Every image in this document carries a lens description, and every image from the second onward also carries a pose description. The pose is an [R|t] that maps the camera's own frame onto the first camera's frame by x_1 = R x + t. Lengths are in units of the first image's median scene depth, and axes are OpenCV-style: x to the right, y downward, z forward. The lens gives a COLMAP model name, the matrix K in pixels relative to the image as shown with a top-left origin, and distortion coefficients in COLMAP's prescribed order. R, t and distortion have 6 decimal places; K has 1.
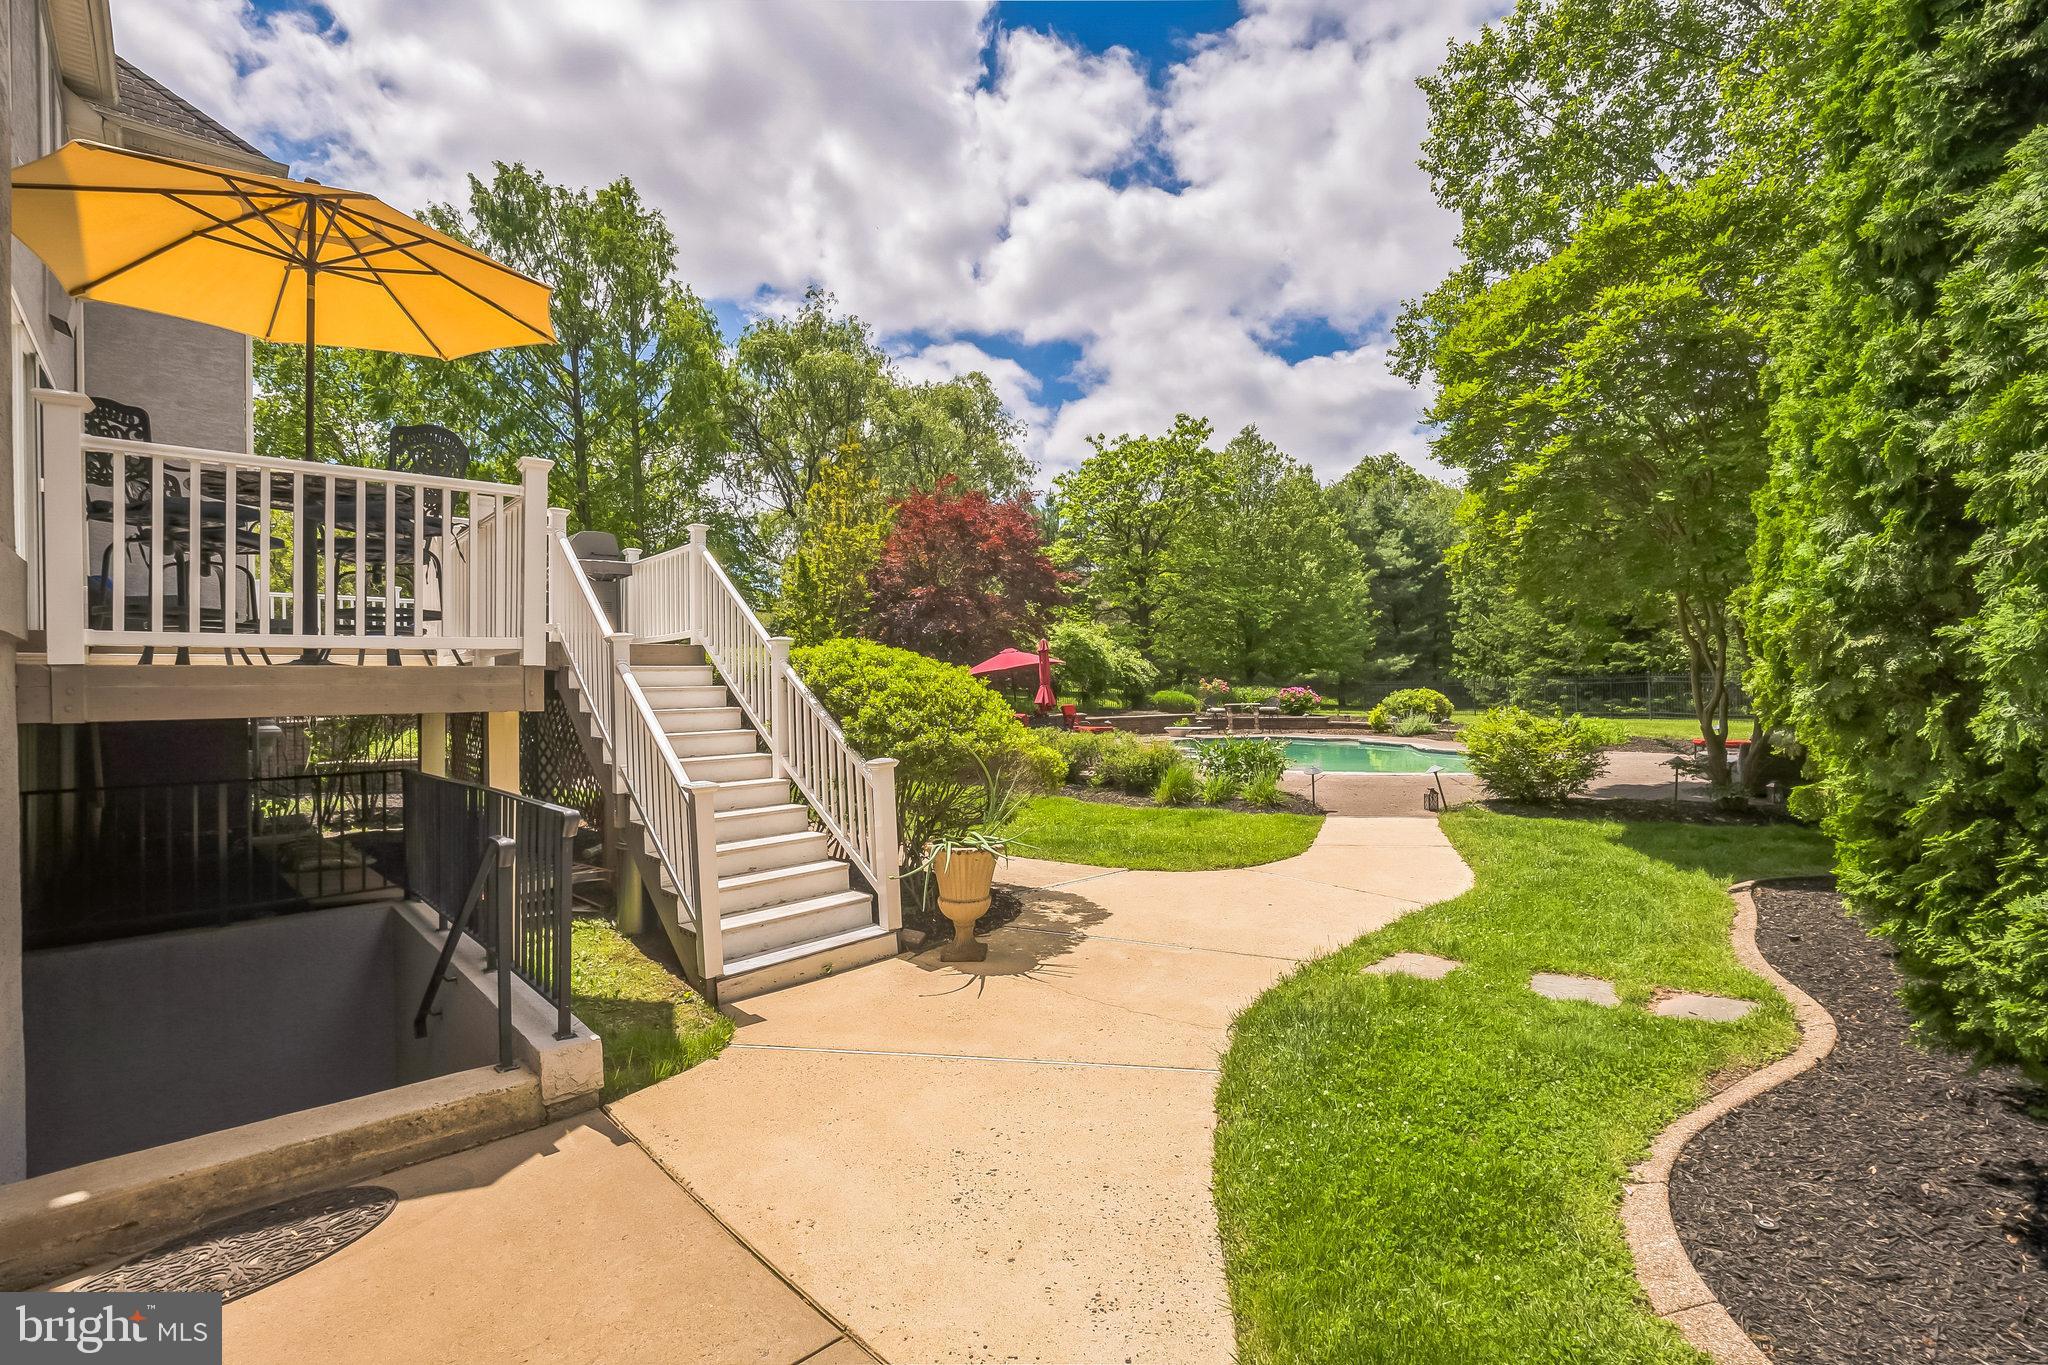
lens RADIAL K [[1002.3, 0, 1028.4], [0, 1002.3, 700.4], [0, 0, 1]] dist [0.001857, -0.000724]
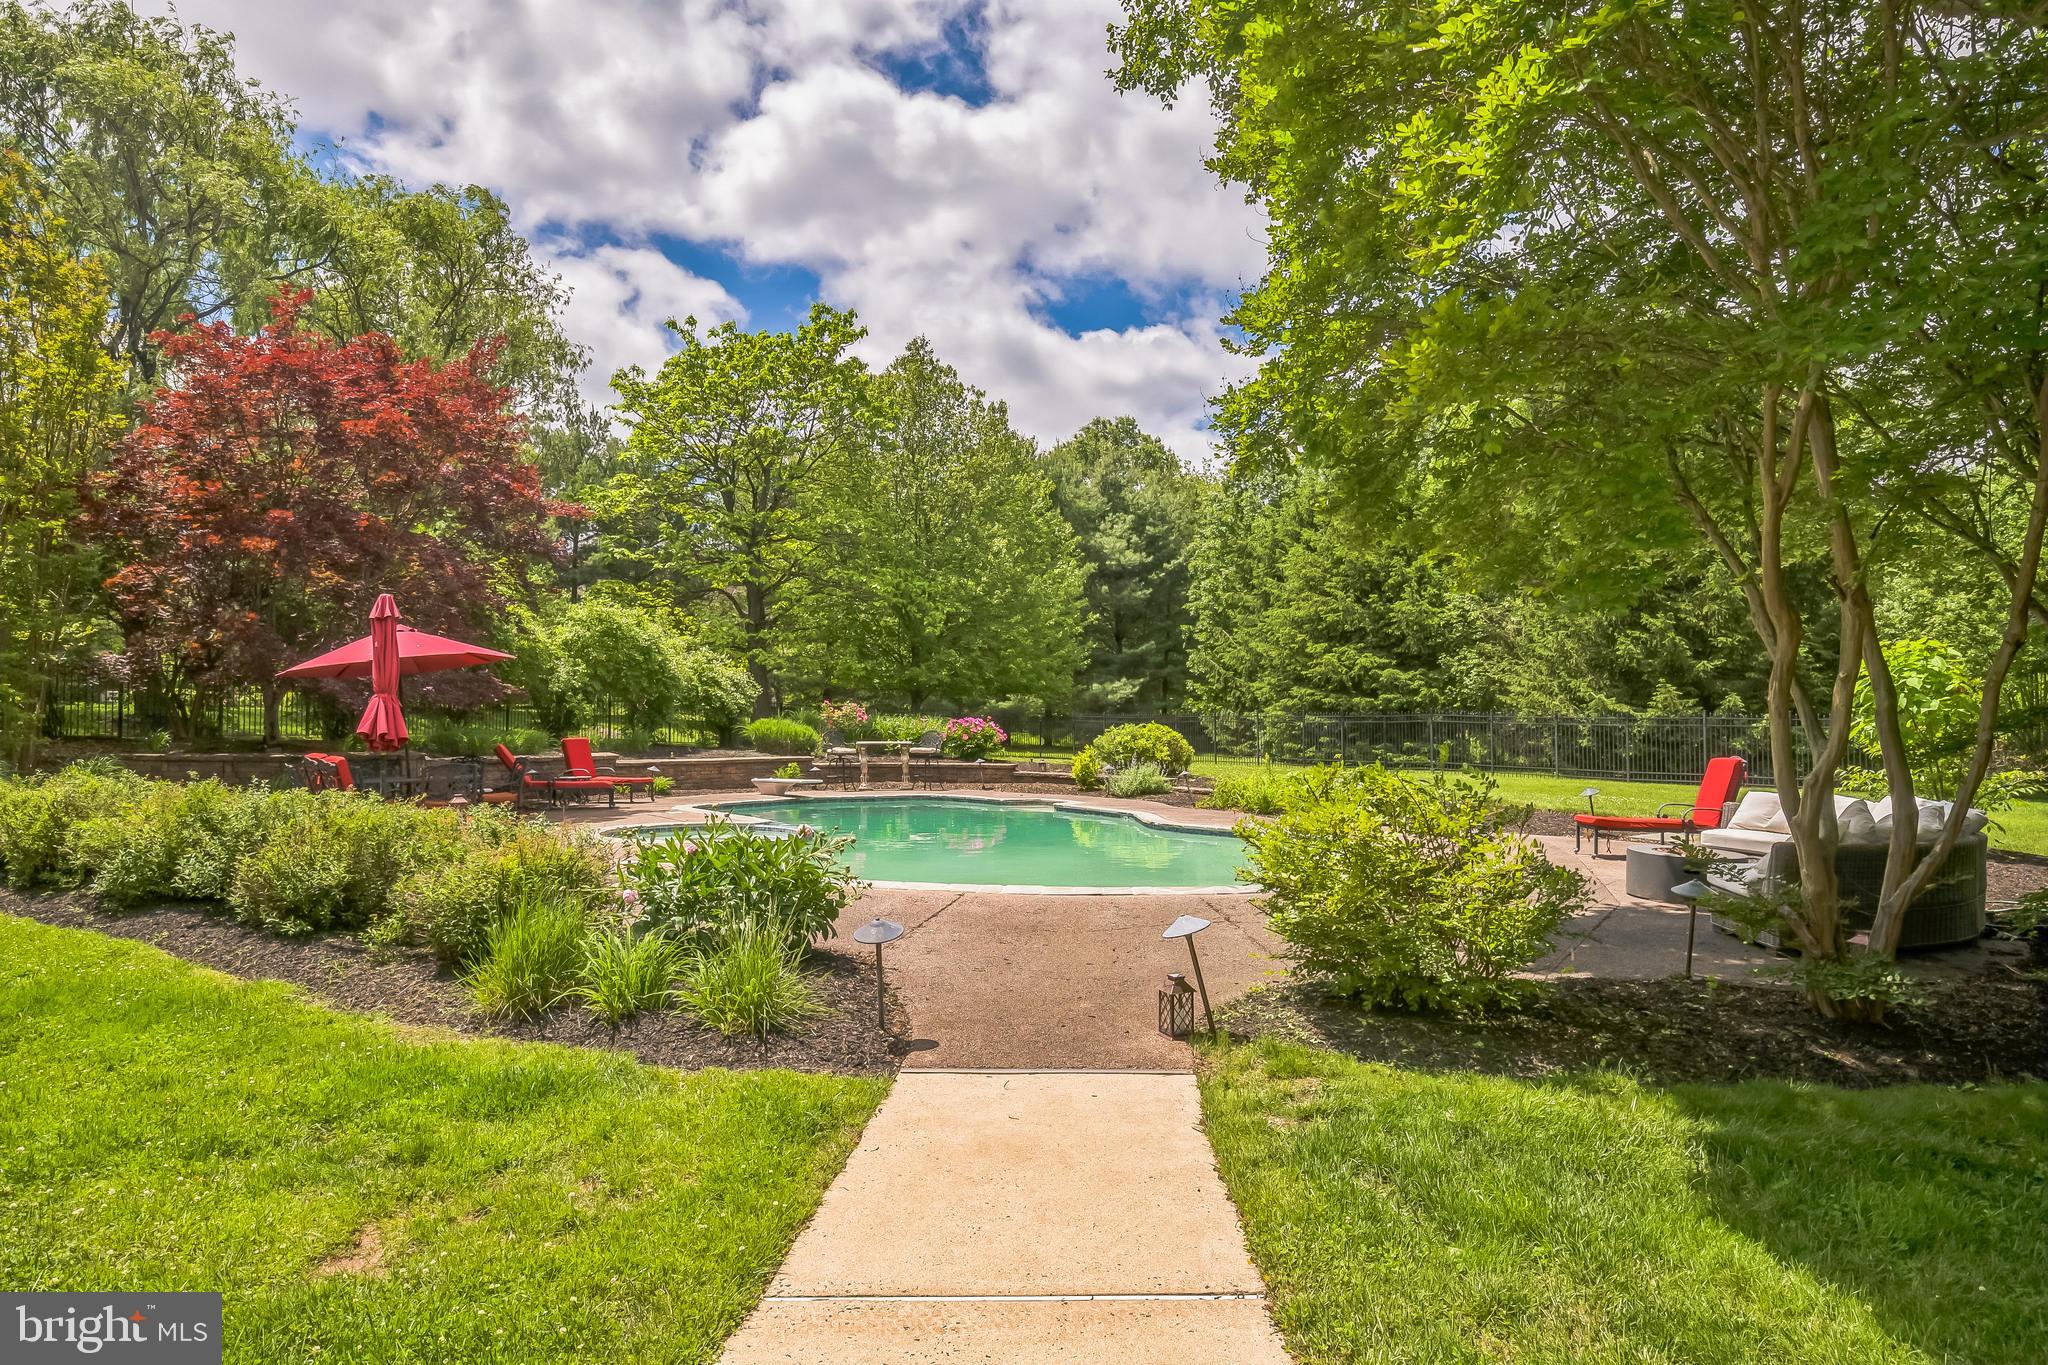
lens RADIAL K [[1328.8, 0, 1022.7], [0, 1328.8, 790.0], [0, 0, 1]] dist [0.026868, 0.007003]
pose [[0.960672, 0.006656, 0.277606, 0.042046], [-0.018161, 0.999078, 0.038892, -0.000319], [-0.277092, -0.042404, 0.959907, 0.109756]]
